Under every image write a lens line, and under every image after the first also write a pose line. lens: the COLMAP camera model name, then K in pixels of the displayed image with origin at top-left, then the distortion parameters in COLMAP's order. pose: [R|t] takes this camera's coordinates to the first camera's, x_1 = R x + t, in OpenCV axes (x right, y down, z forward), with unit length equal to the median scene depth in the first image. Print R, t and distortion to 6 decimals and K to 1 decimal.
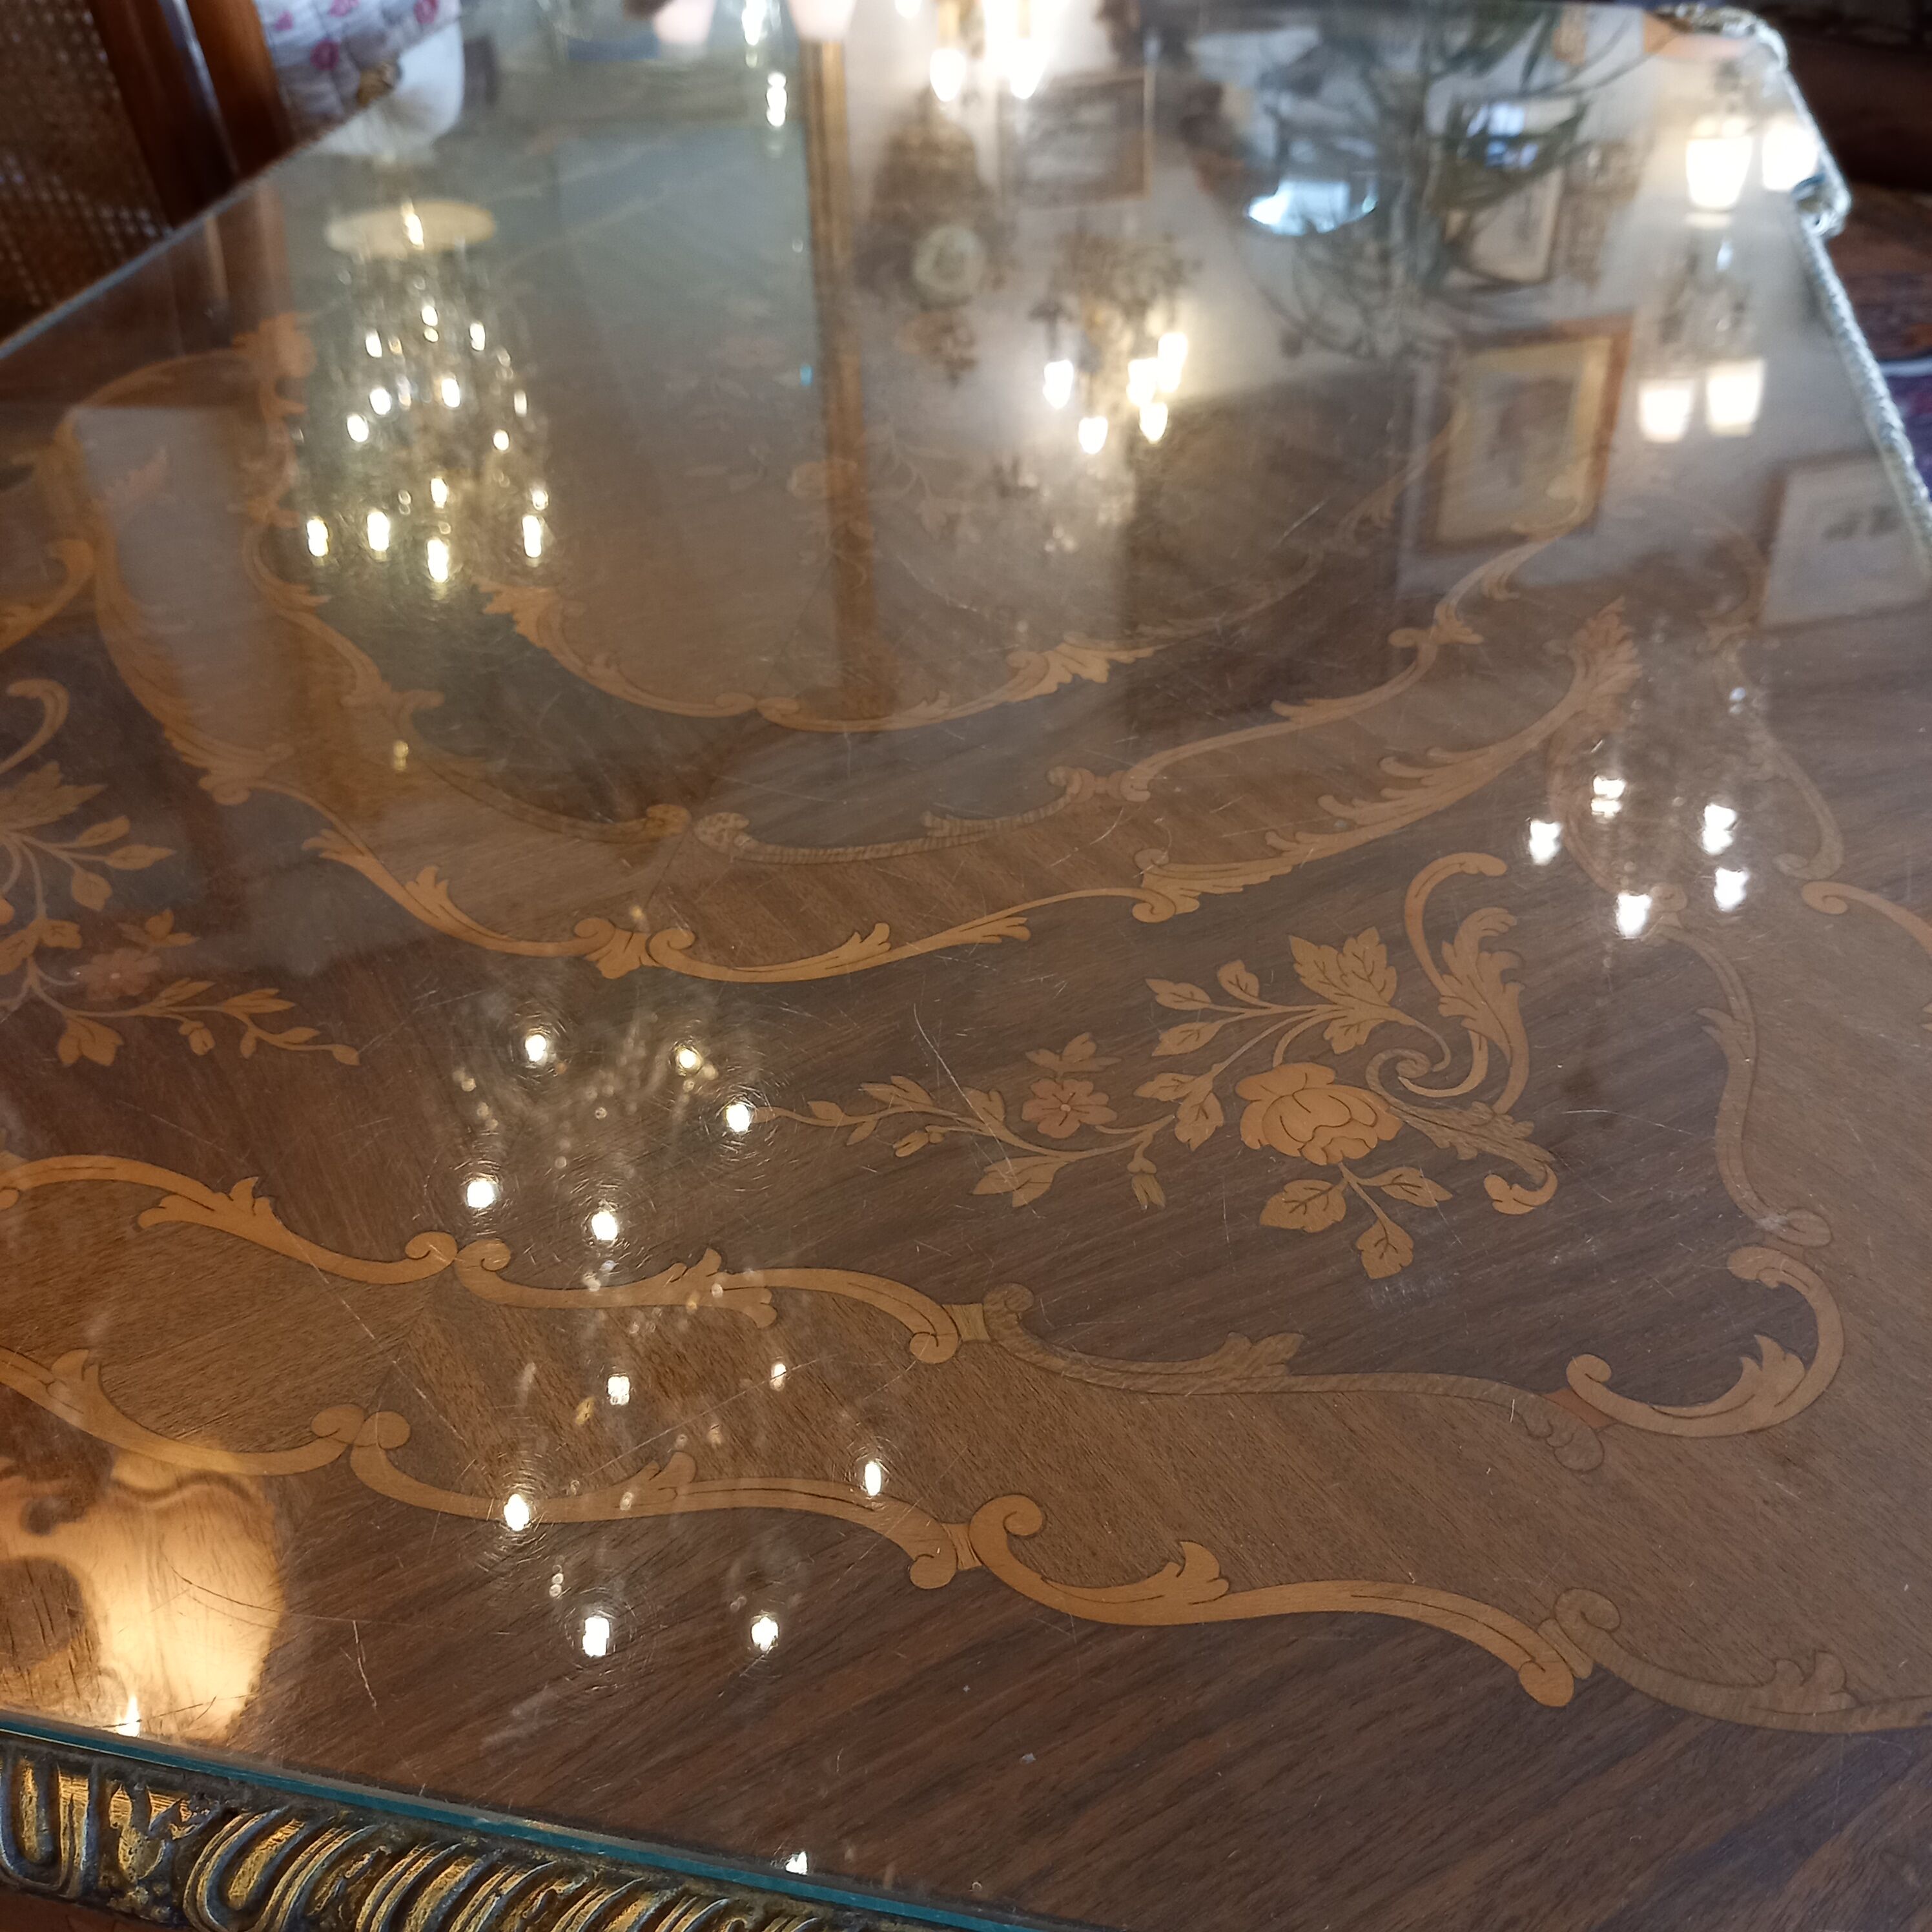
lens RADIAL K [[1843.7, 0, 978.8], [0, 1843.7, 973.7], [0, 0, 1]] dist [0.054108, -0.066545]
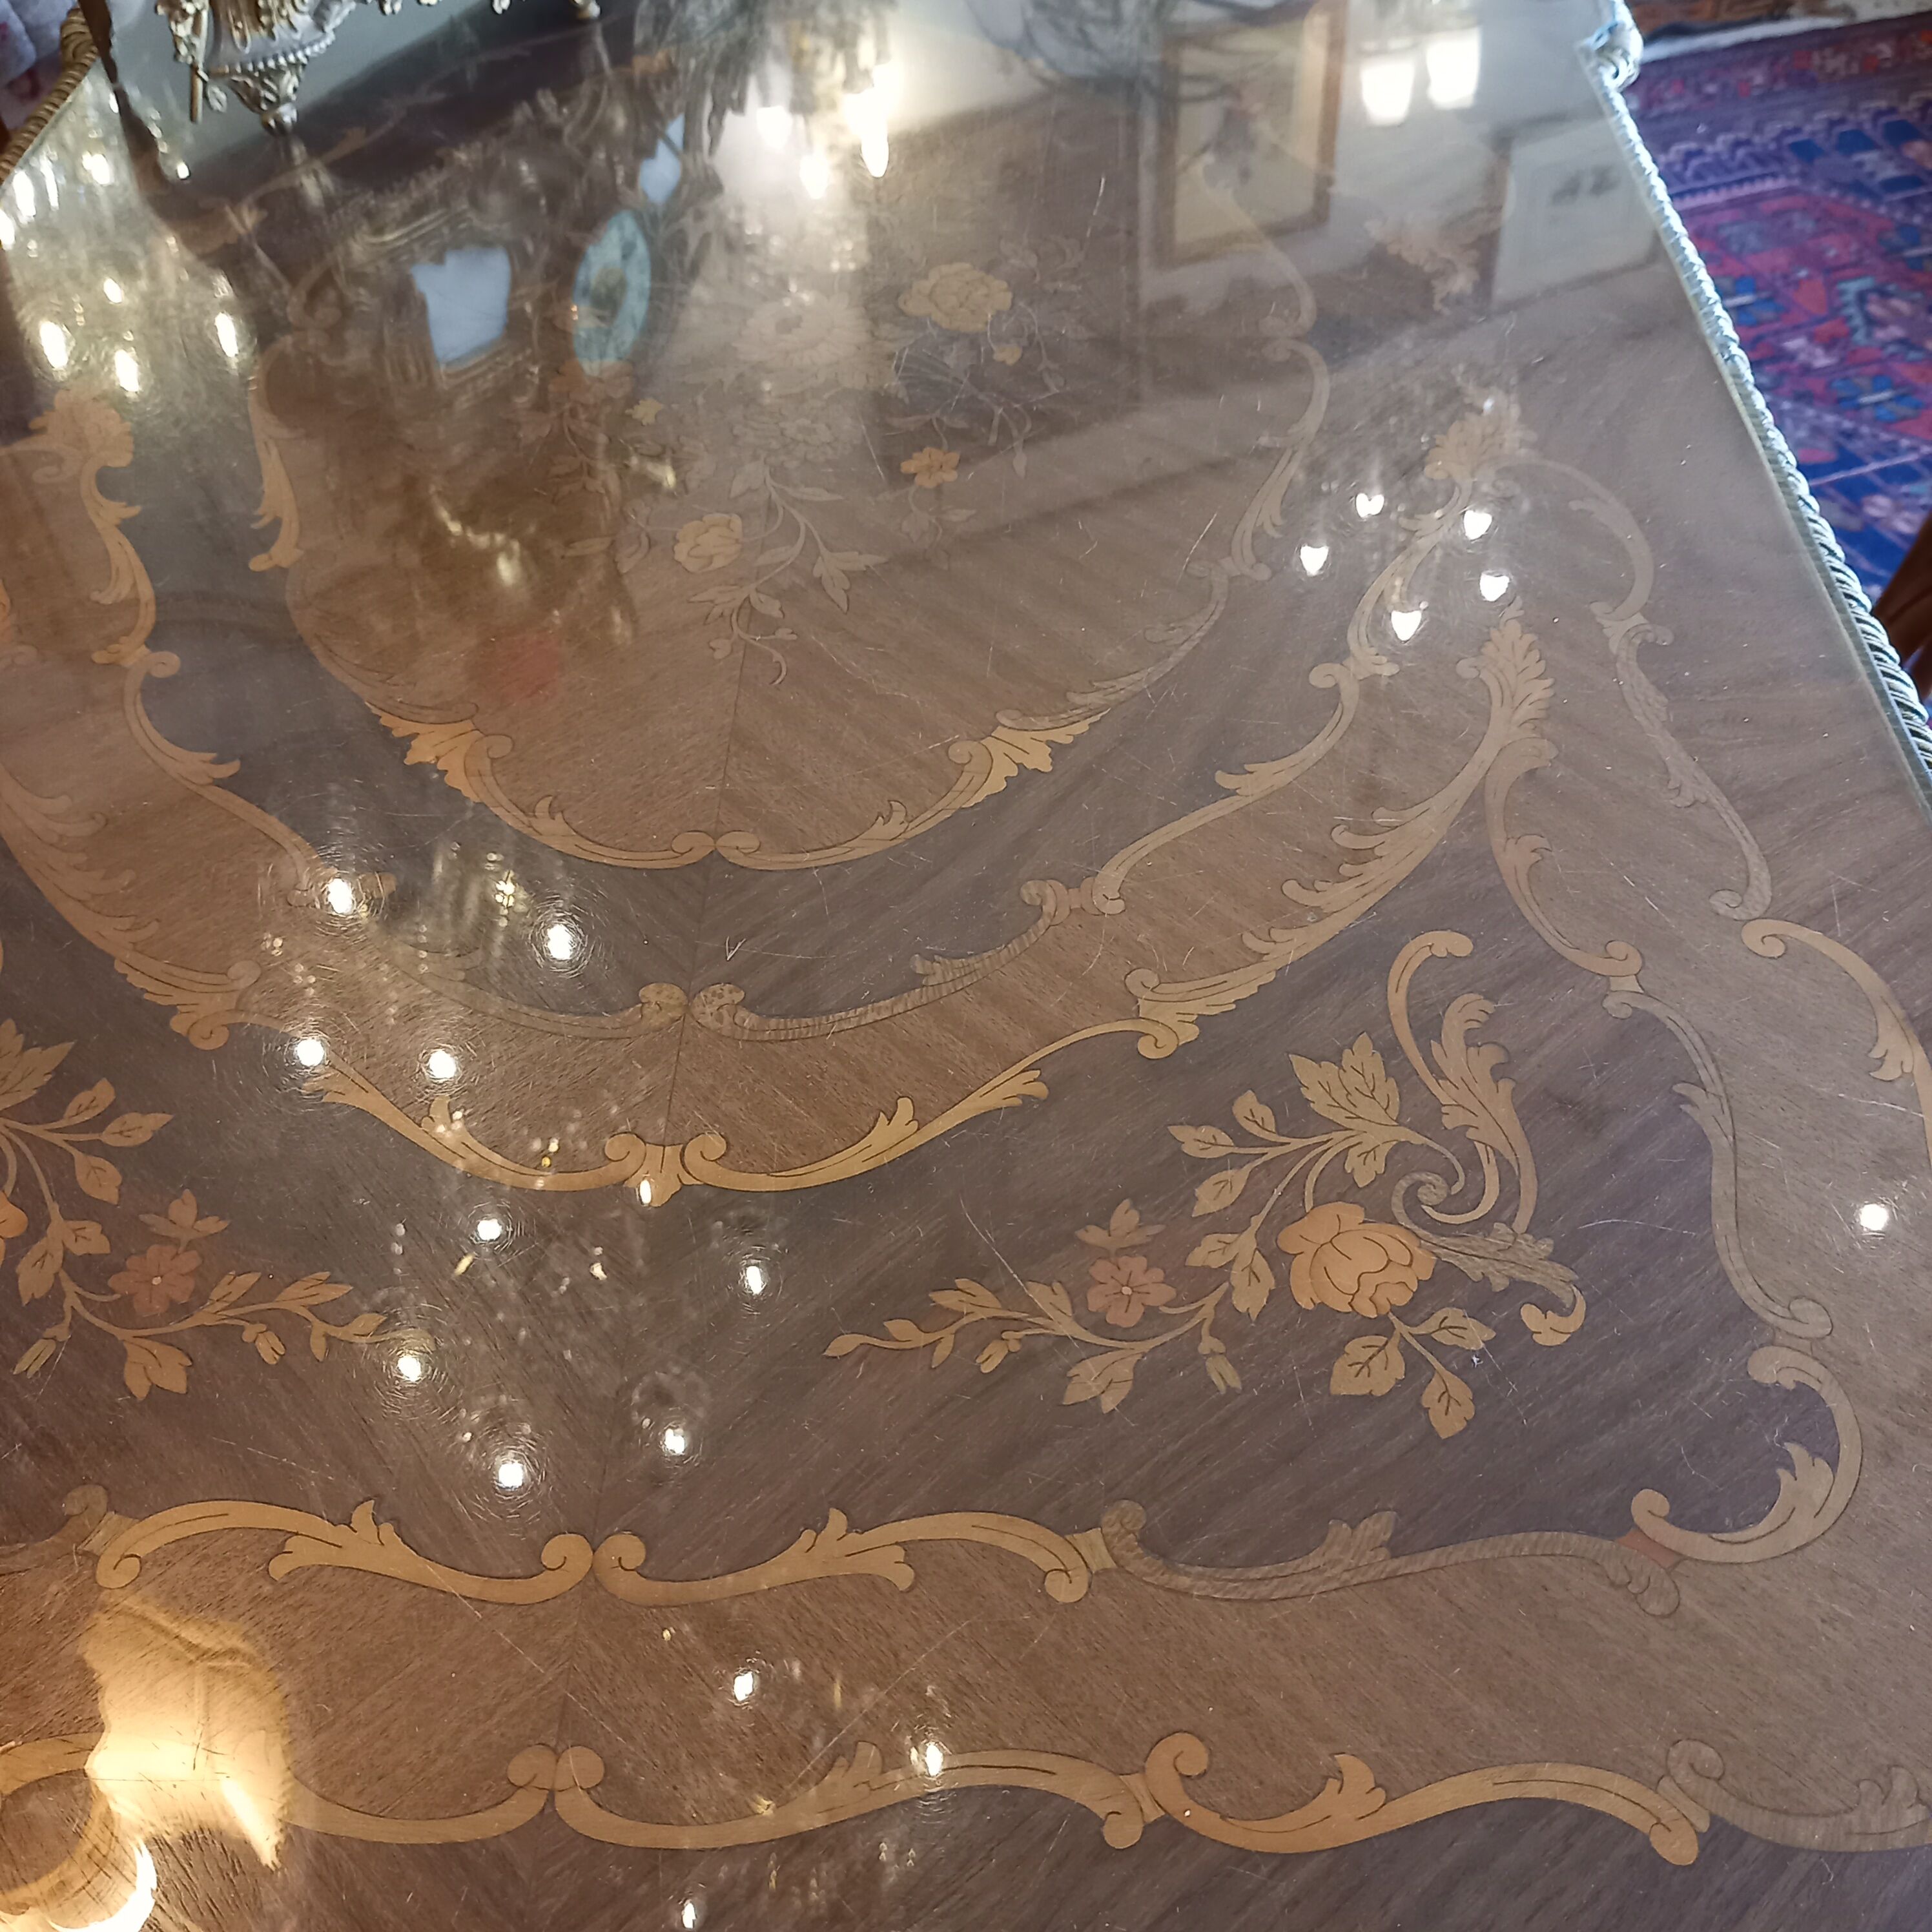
lens RADIAL K [[1828.0, 0, 975.2], [0, 1828.0, 975.9], [0, 0, 1]] dist [0.056296, -0.064960]
pose [[0.985749, -0.137565, 0.096827, -0.115653], [0.122672, 0.981675, 0.145828, -0.268955], [-0.115114, -0.131871, 0.984560, 0.001935]]
